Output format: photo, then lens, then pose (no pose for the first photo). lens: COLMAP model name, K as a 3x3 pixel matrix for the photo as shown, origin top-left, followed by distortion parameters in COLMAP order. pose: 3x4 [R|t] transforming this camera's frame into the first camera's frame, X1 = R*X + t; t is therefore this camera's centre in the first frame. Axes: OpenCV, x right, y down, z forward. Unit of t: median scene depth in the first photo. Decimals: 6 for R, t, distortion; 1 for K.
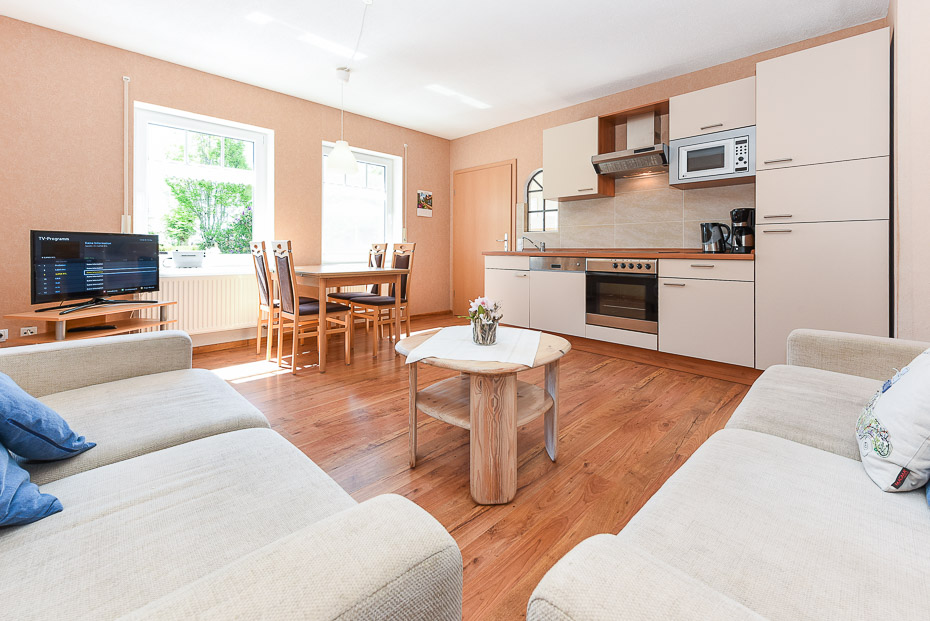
lens RADIAL K [[386.4, 0, 459.3], [0, 386.4, 250.0], [0, 0, 1]] dist [0.003627, -0.000070]
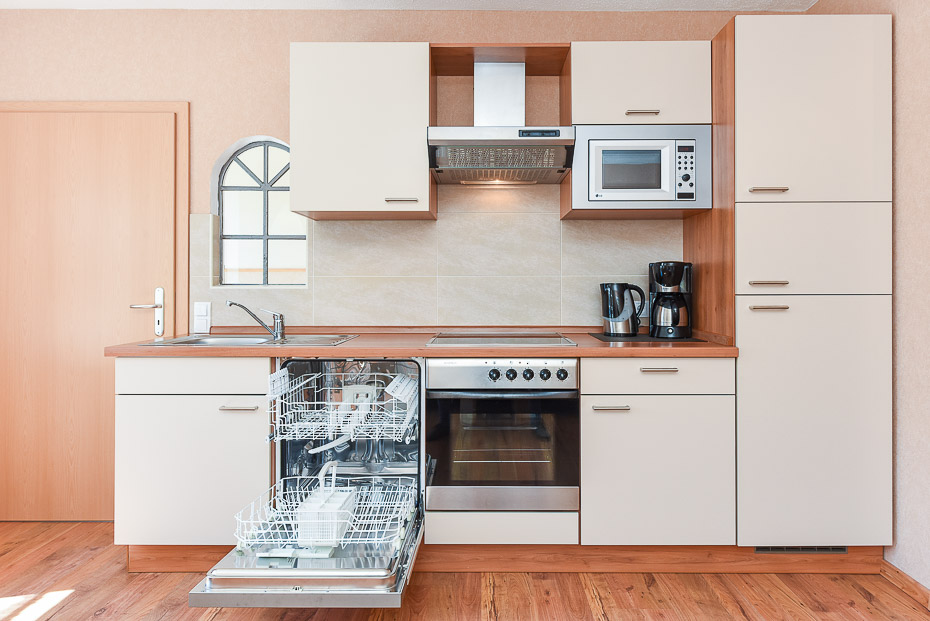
lens RADIAL K [[551.8, 0, 476.9], [0, 551.8, 283.1], [0, 0, 1]] dist [0.000502, -0.005188]
pose [[0.703361, 0.003529, 0.710824, -0.073272], [0.002081, 0.999973, -0.007023, -0.063790], [-0.710830, 0.006419, 0.703335, 0.570301]]
